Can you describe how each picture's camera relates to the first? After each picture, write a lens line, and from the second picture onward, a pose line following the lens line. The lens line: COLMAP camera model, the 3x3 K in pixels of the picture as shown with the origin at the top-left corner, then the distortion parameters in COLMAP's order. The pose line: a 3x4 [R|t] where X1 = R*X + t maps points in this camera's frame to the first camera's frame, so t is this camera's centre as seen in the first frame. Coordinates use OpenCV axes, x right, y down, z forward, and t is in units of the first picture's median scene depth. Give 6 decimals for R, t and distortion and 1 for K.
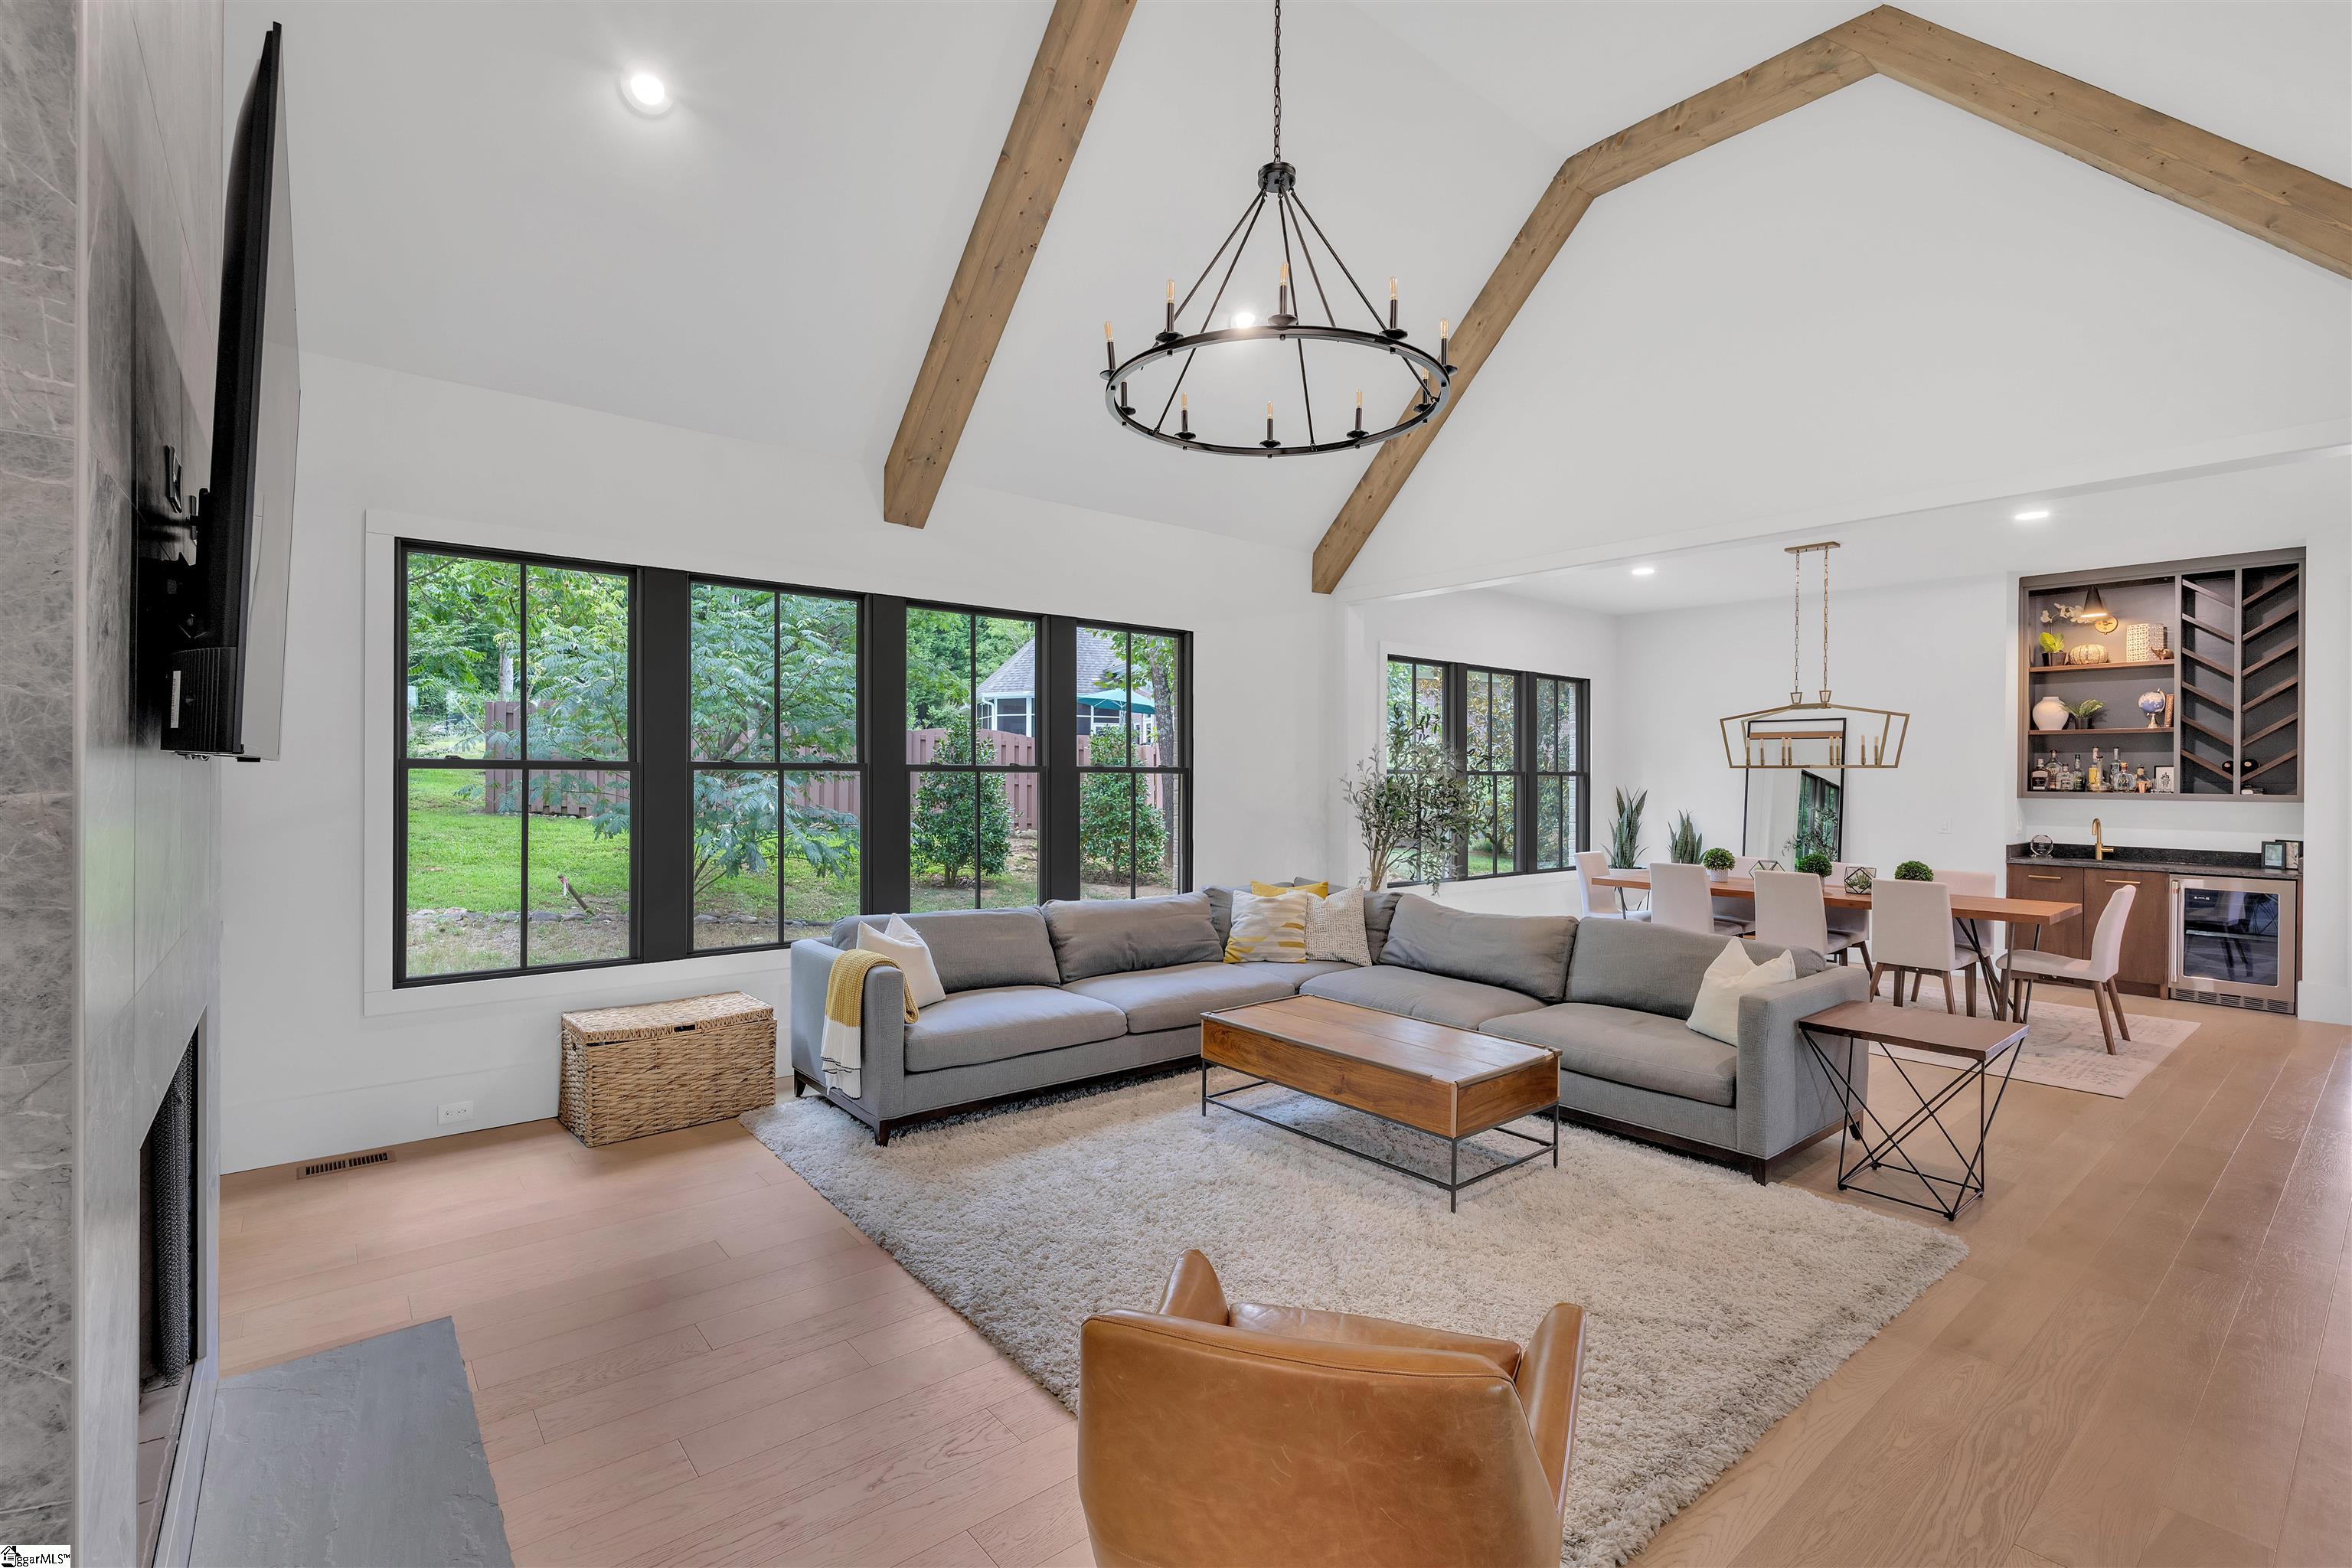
lens RADIAL K [[1063.1, 0, 1176.0], [0, 1063.1, 784.0], [0, 0, 1]] dist [-0.009758, 0.004818]
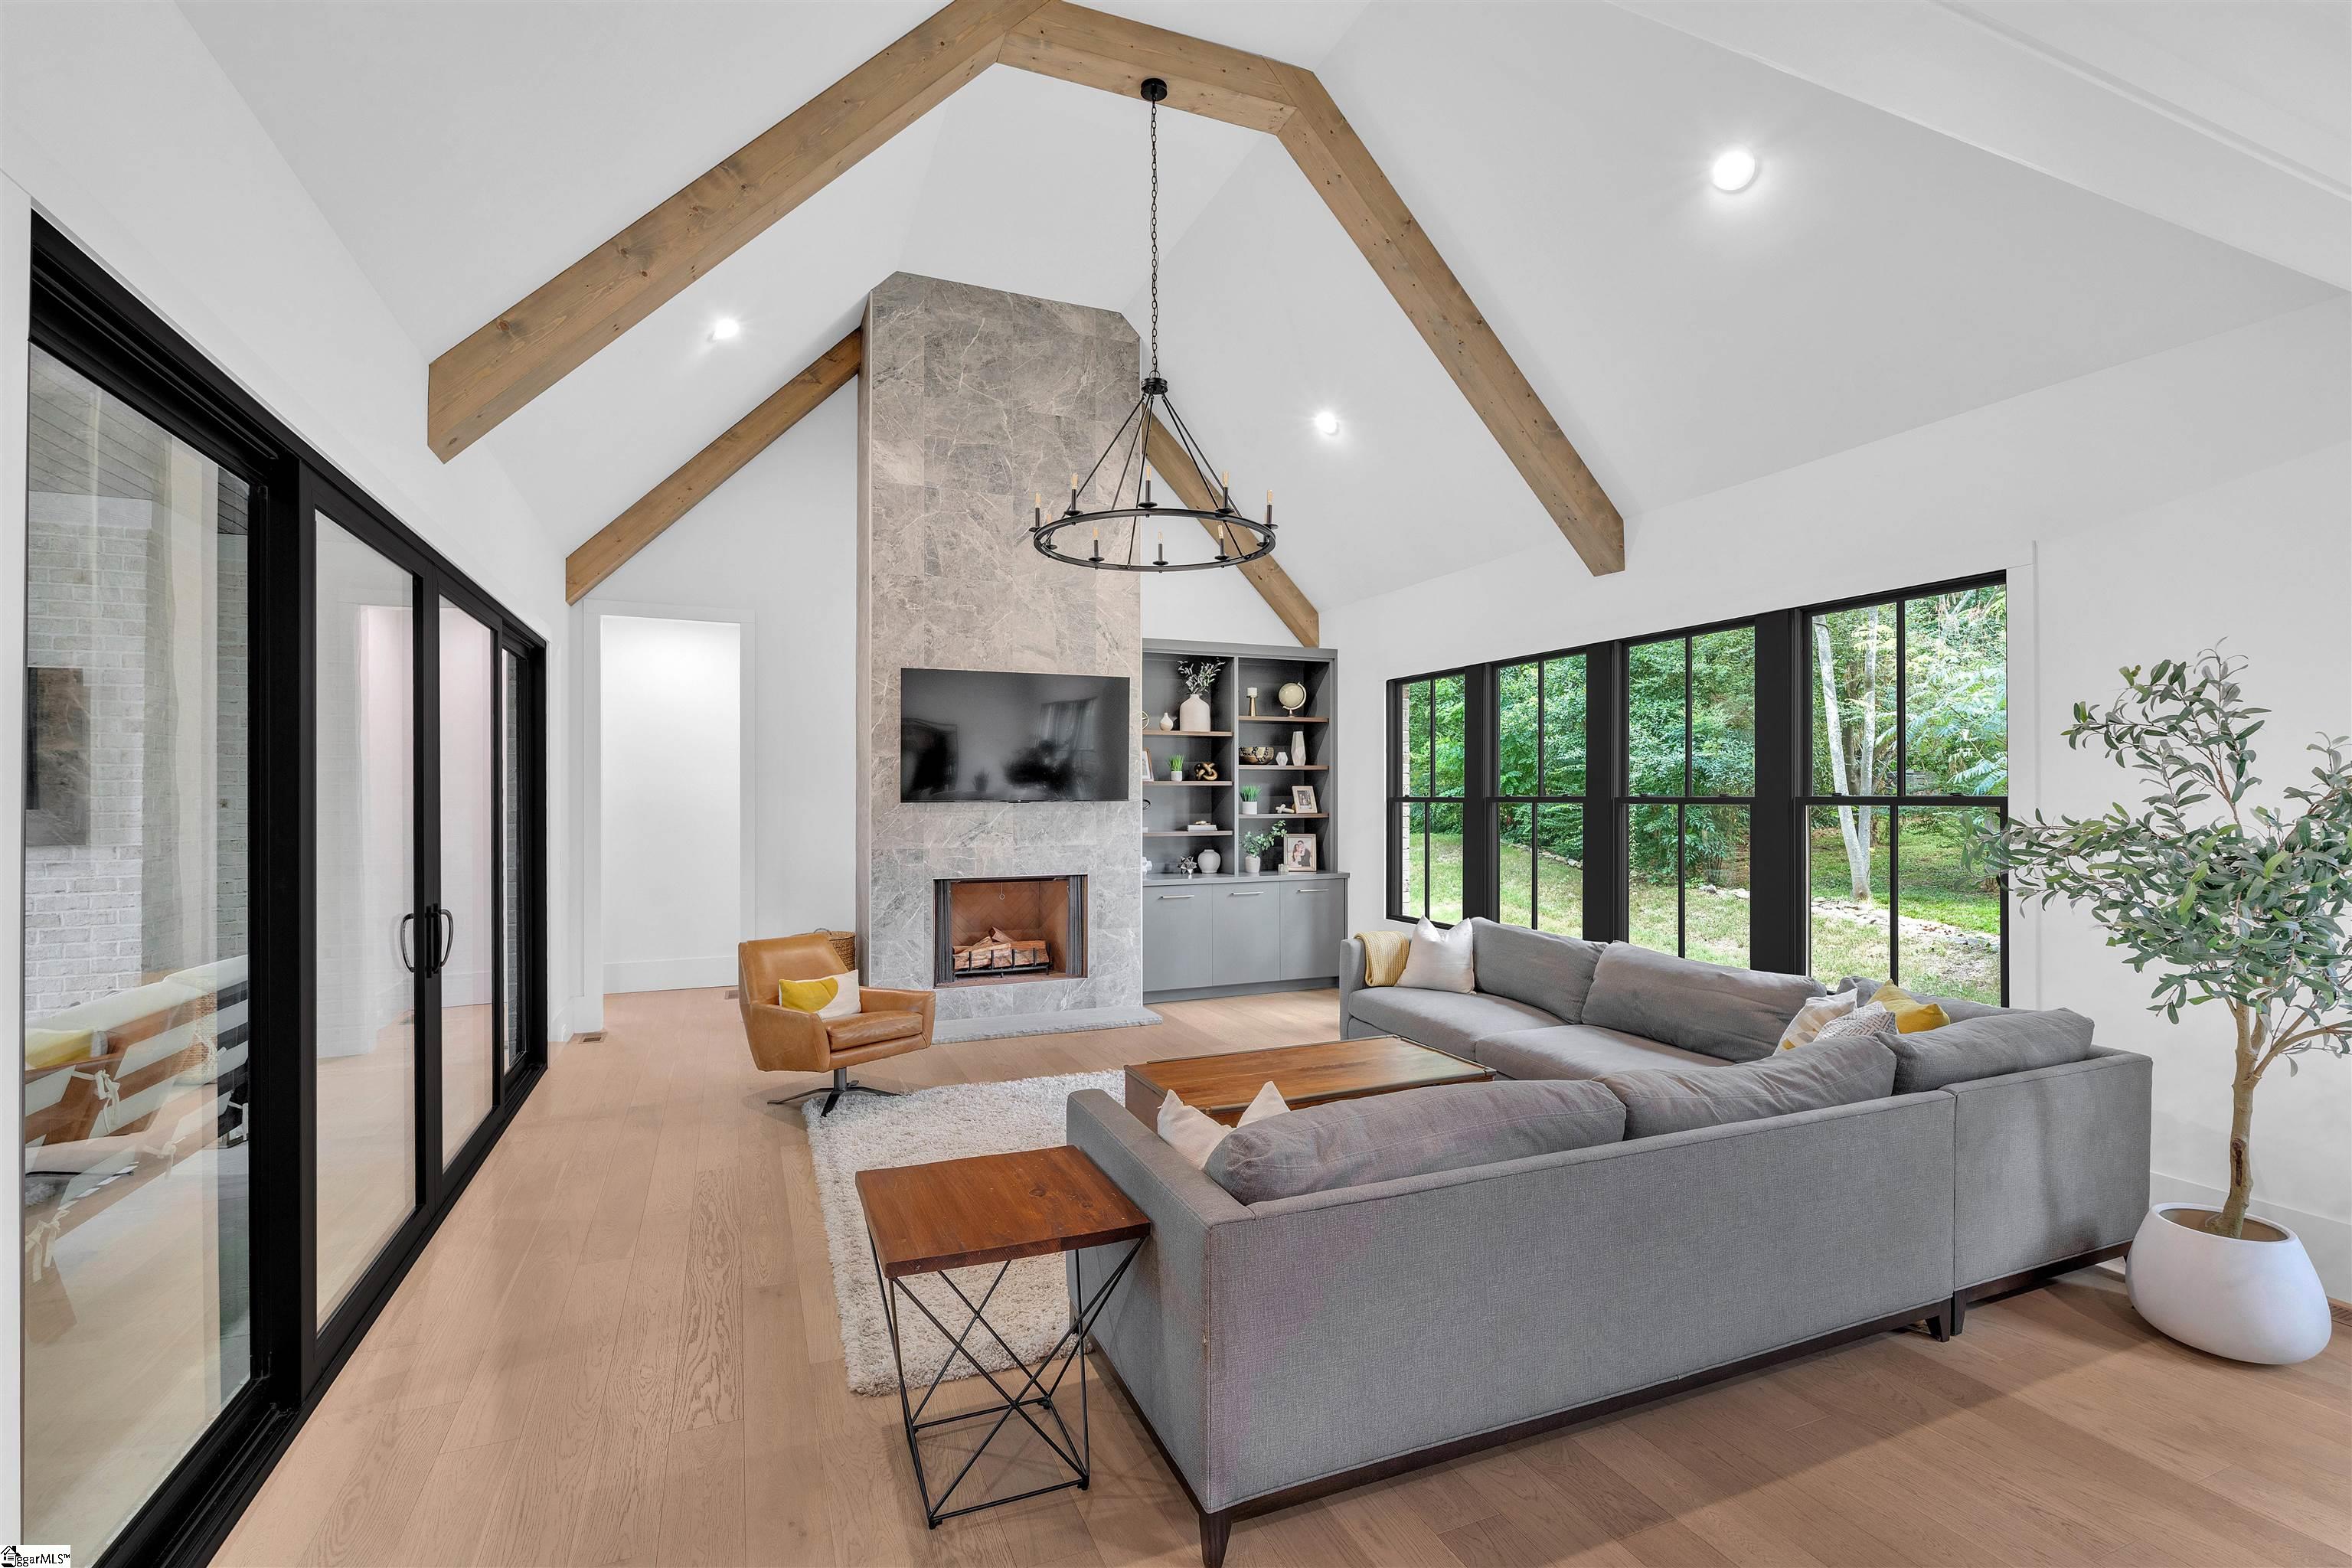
lens RADIAL K [[1063.1, 0, 1176.0], [0, 1063.1, 784.0], [0, 0, 1]] dist [-0.009758, 0.004818]
pose [[-0.282503, -0.019605, -0.959066, 0.648731], [-0.008808, 0.999802, -0.017844, -0.007823], [0.959226, 0.003407, -0.282620, 0.652569]]
